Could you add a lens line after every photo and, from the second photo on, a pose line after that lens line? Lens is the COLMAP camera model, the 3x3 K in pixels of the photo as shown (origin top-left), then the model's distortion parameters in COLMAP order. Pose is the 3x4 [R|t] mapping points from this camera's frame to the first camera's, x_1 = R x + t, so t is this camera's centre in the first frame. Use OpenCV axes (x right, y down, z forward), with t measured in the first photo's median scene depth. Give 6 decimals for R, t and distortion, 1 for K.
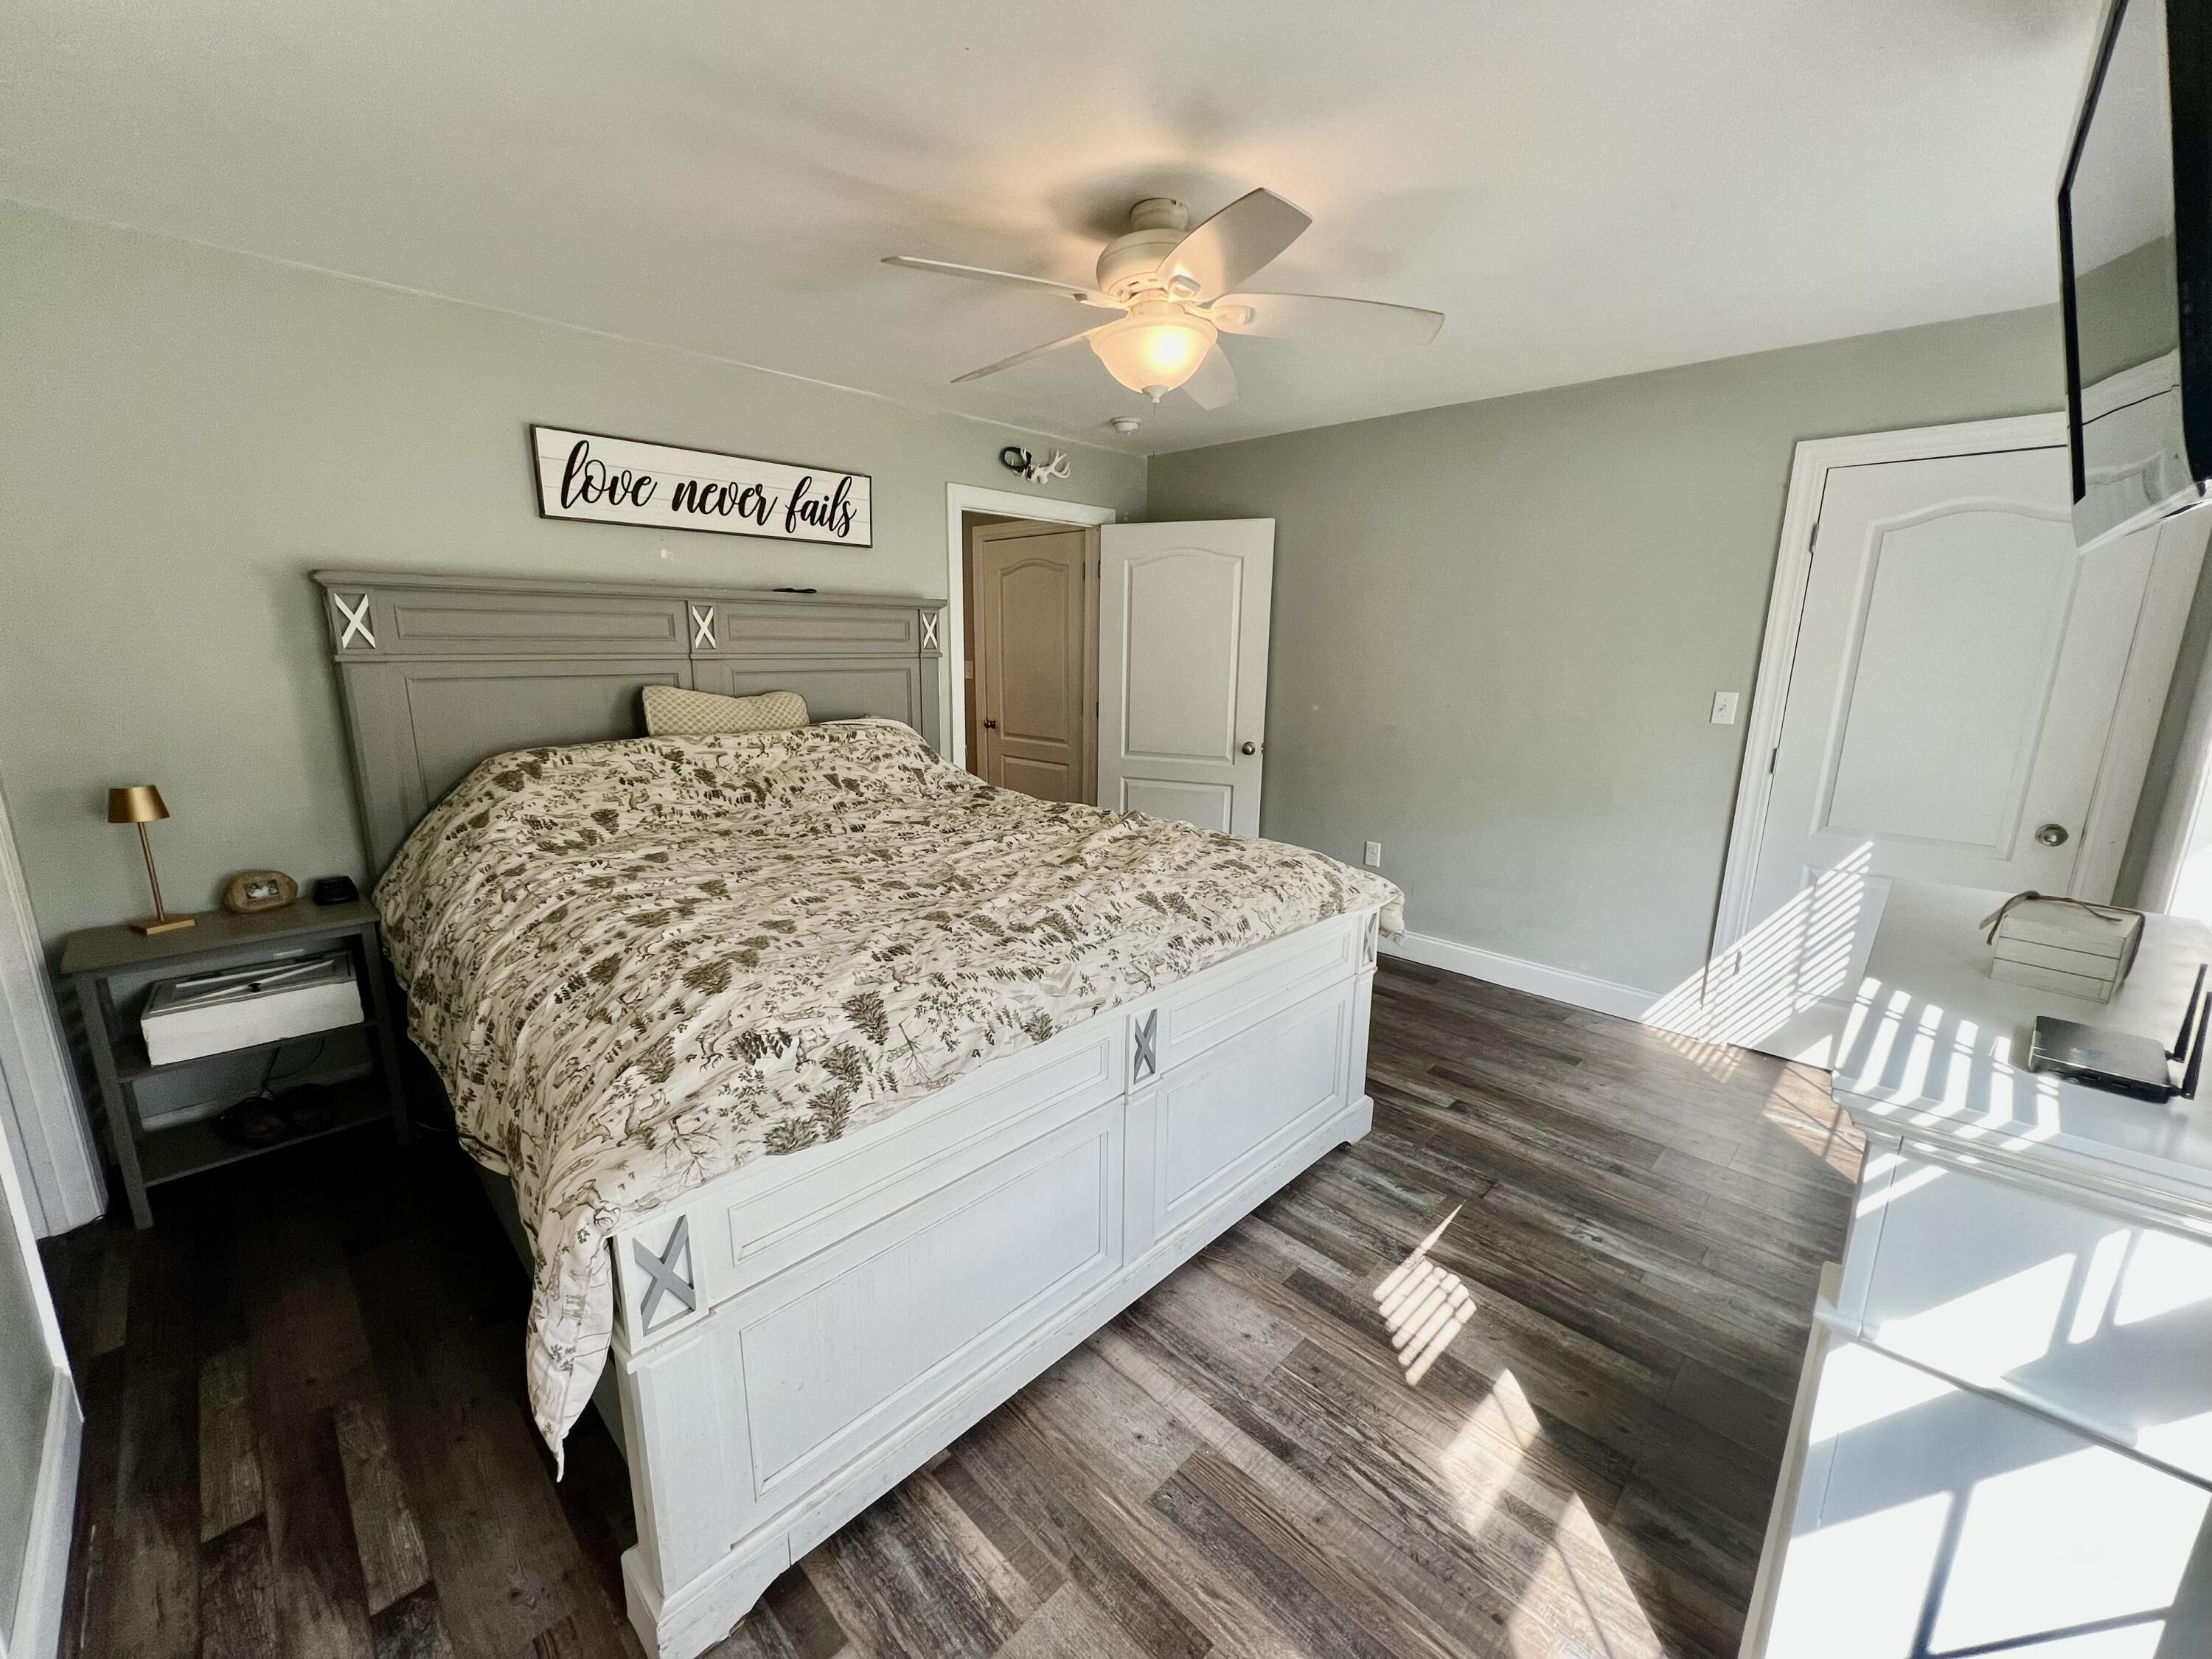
lens RADIAL K [[882.7, 0, 1106.0], [0, 882.7, 829.5], [0, 0, 1]] dist [-0.003806, 0.000160]
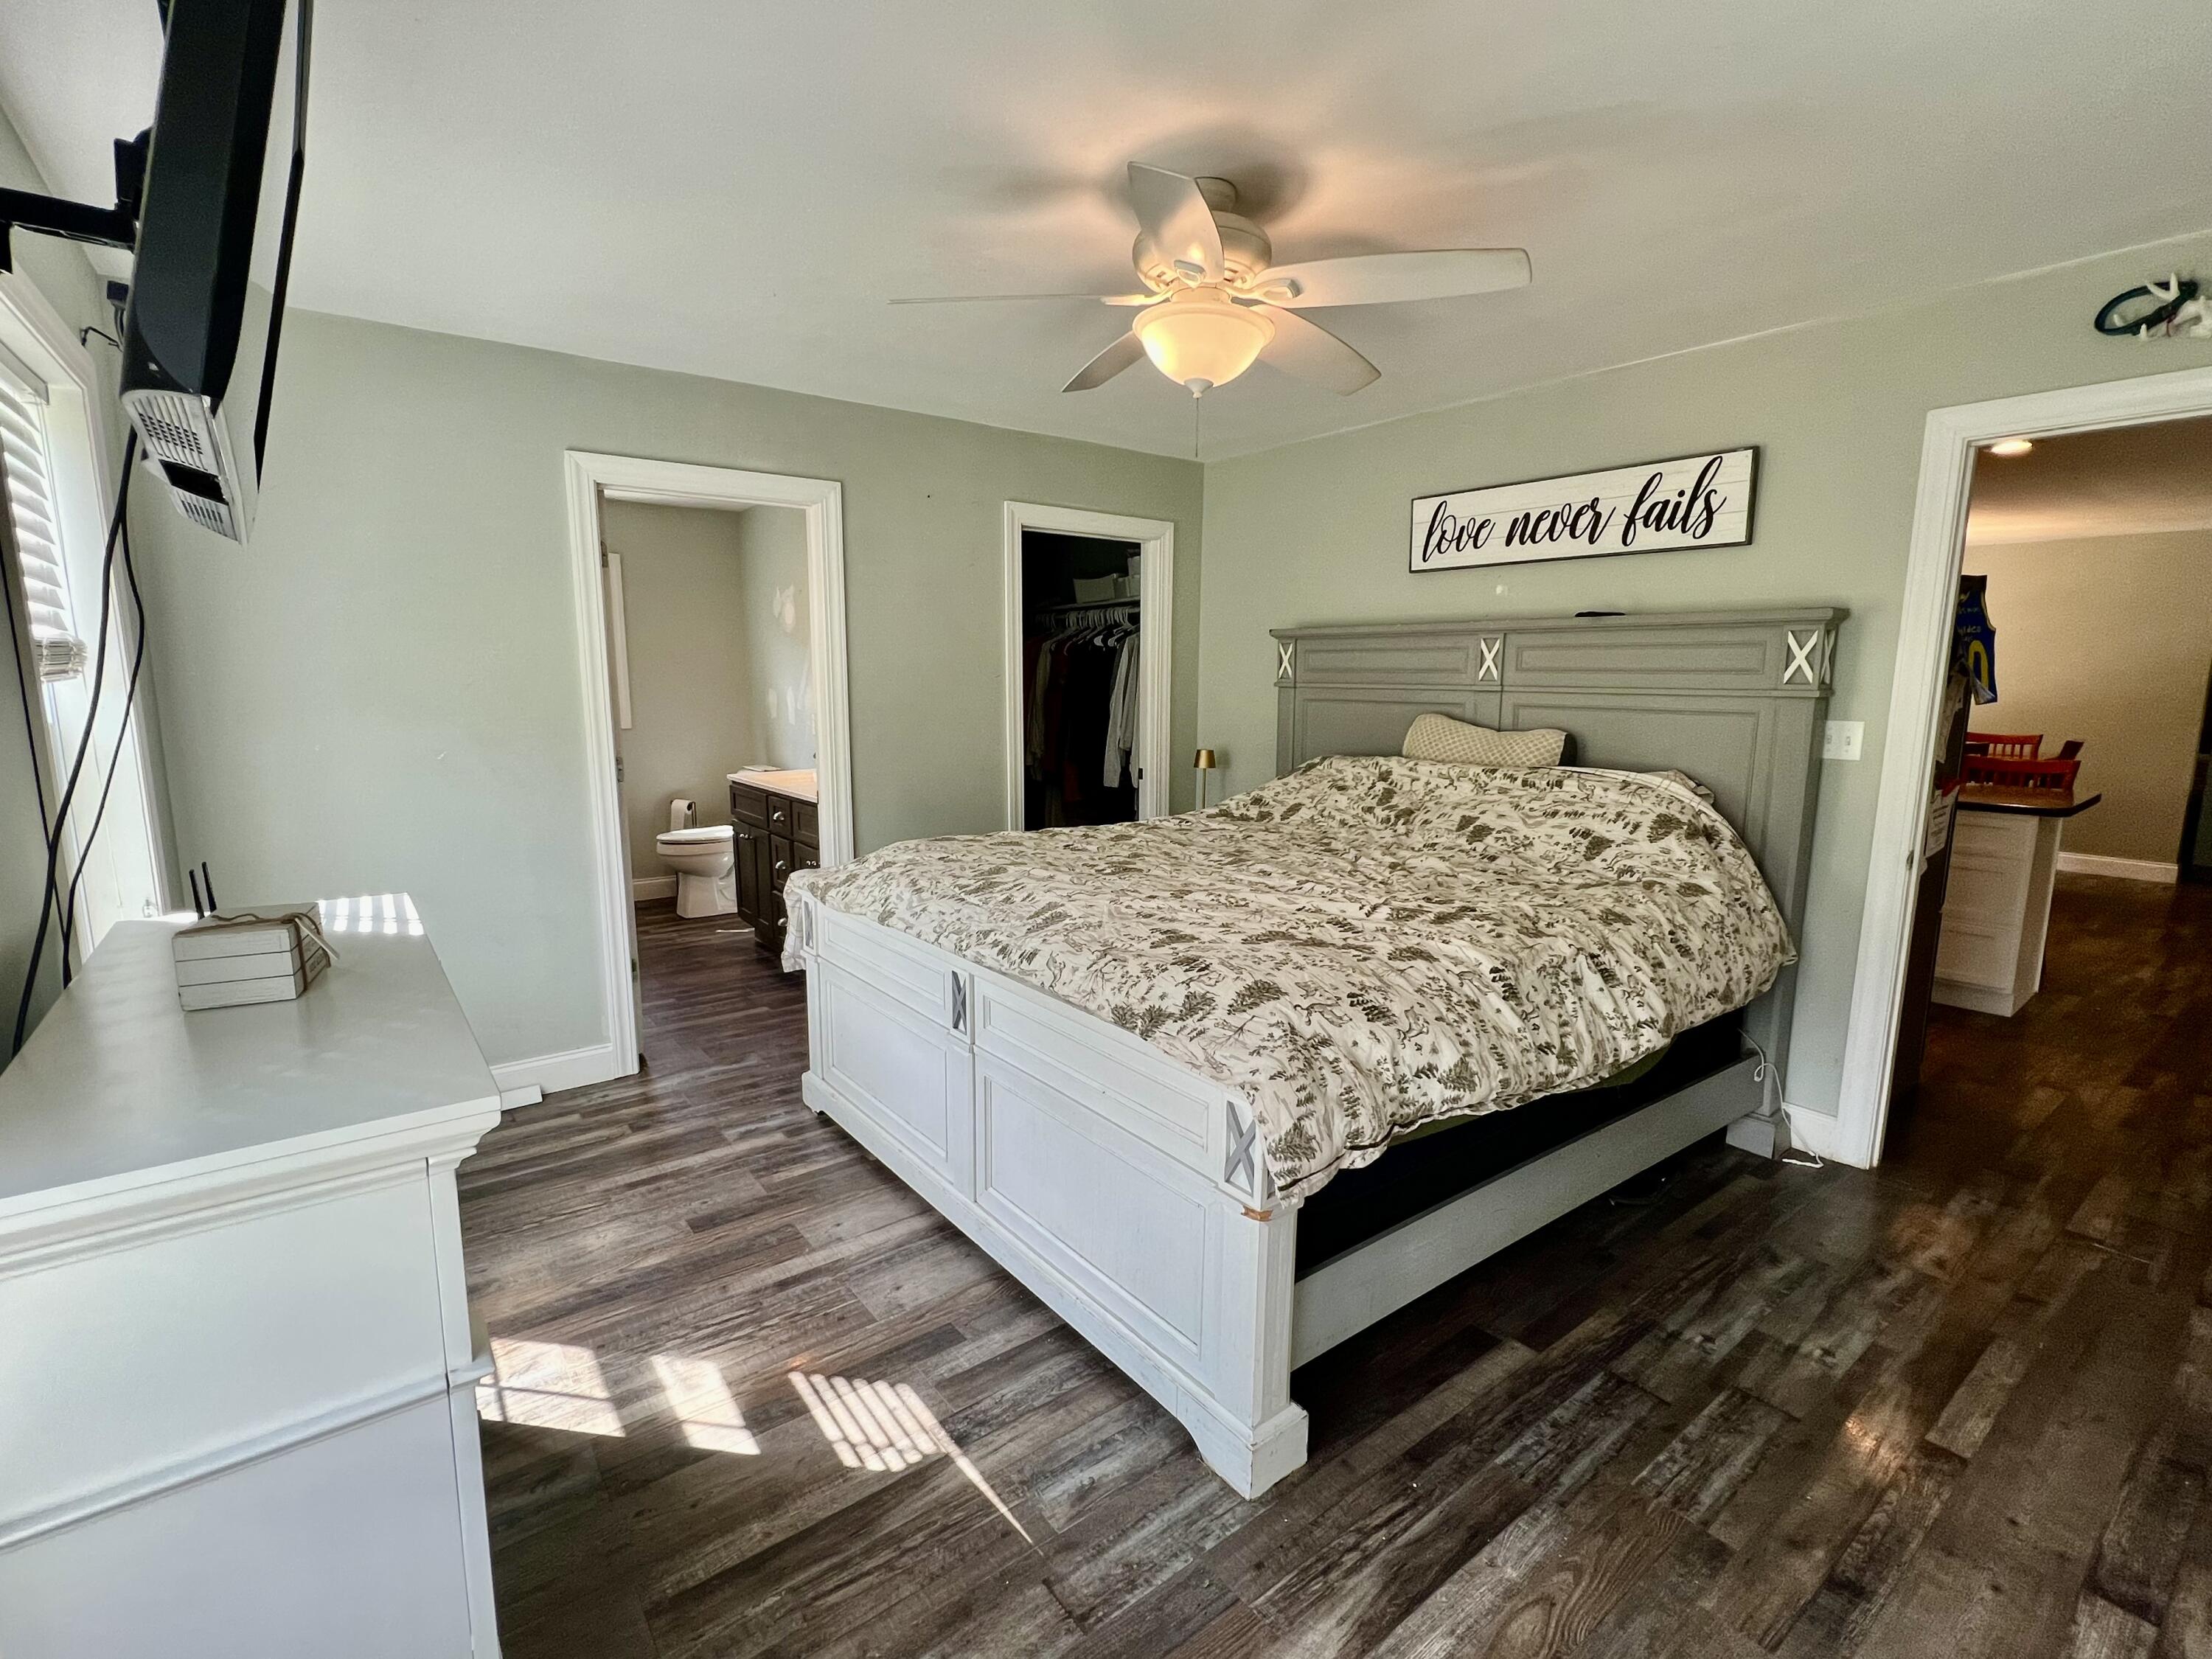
lens RADIAL K [[1019.3, 0, 1106.0], [0, 1019.3, 829.5], [0, 0, 1]] dist [-0.001661, -0.000423]
pose [[-0.145198, 0.139633, -0.979500, 0.829811], [-0.216094, 0.961615, 0.169116, -0.156381], [0.965516, 0.236220, -0.109451, 0.812006]]
